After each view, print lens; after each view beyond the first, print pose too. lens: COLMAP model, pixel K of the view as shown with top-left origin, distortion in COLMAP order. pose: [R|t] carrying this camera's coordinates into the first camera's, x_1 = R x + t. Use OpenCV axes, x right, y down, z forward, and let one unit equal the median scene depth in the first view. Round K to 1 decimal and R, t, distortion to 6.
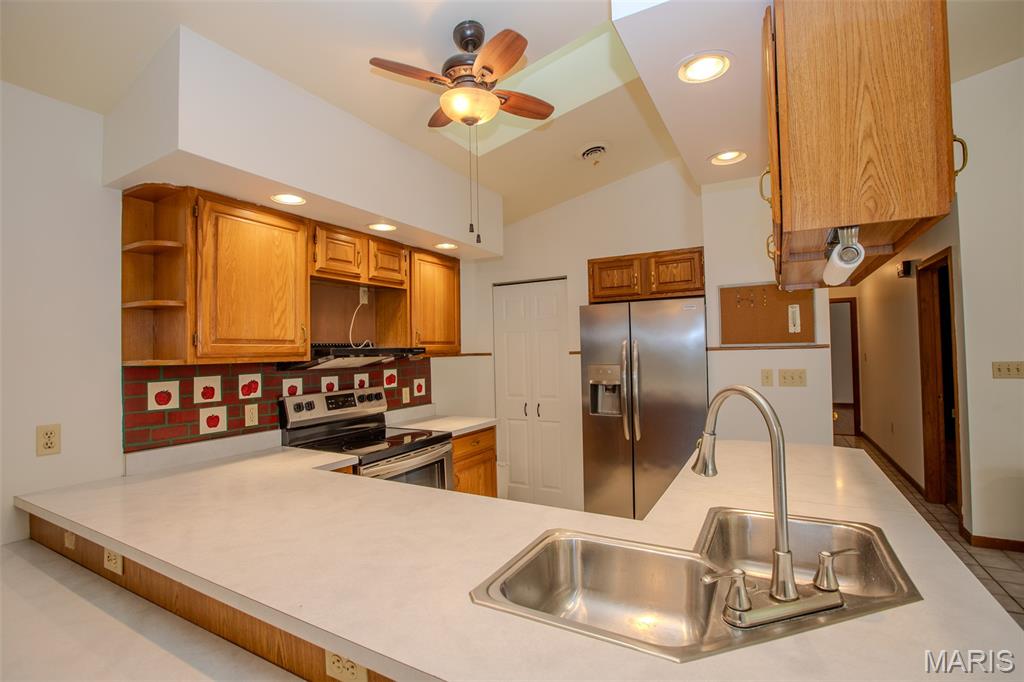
lens RADIAL K [[473.2, 0, 516.4], [0, 473.2, 342.5], [0, 0, 1]] dist [-0.032098, 0.000352]
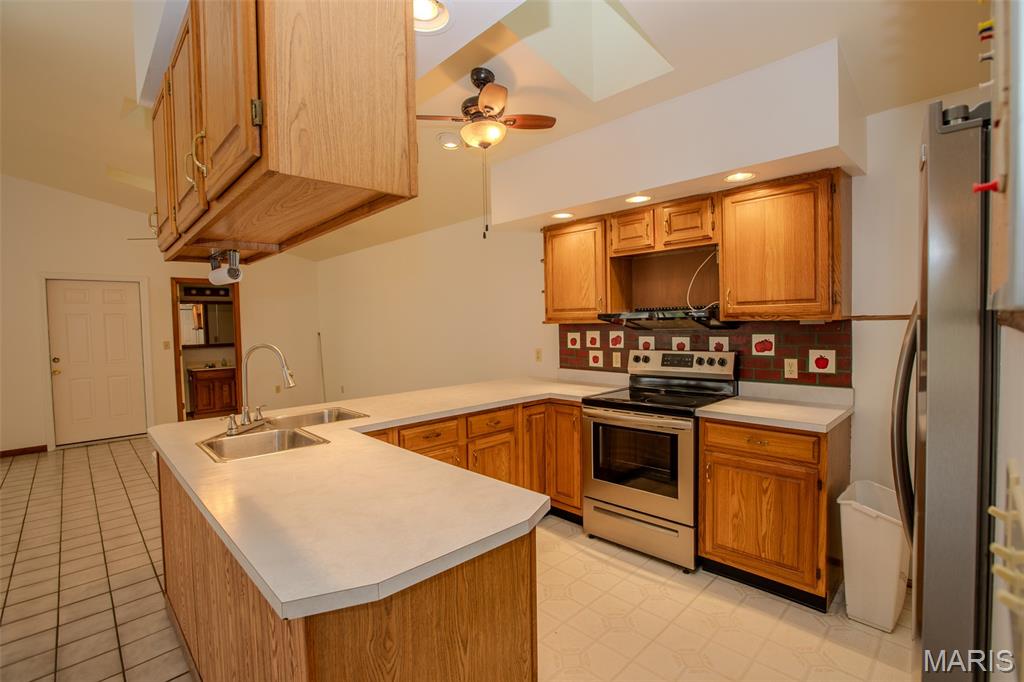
lens RADIAL K [[473.2, 0, 516.4], [0, 473.2, 342.5], [0, 0, 1]] dist [-0.032098, 0.000352]
pose [[-0.271310, 0.067268, -0.960138, 0.655675], [0.043609, 0.997389, 0.057555, 0.004258], [0.961504, -0.026256, -0.273535, 0.797921]]
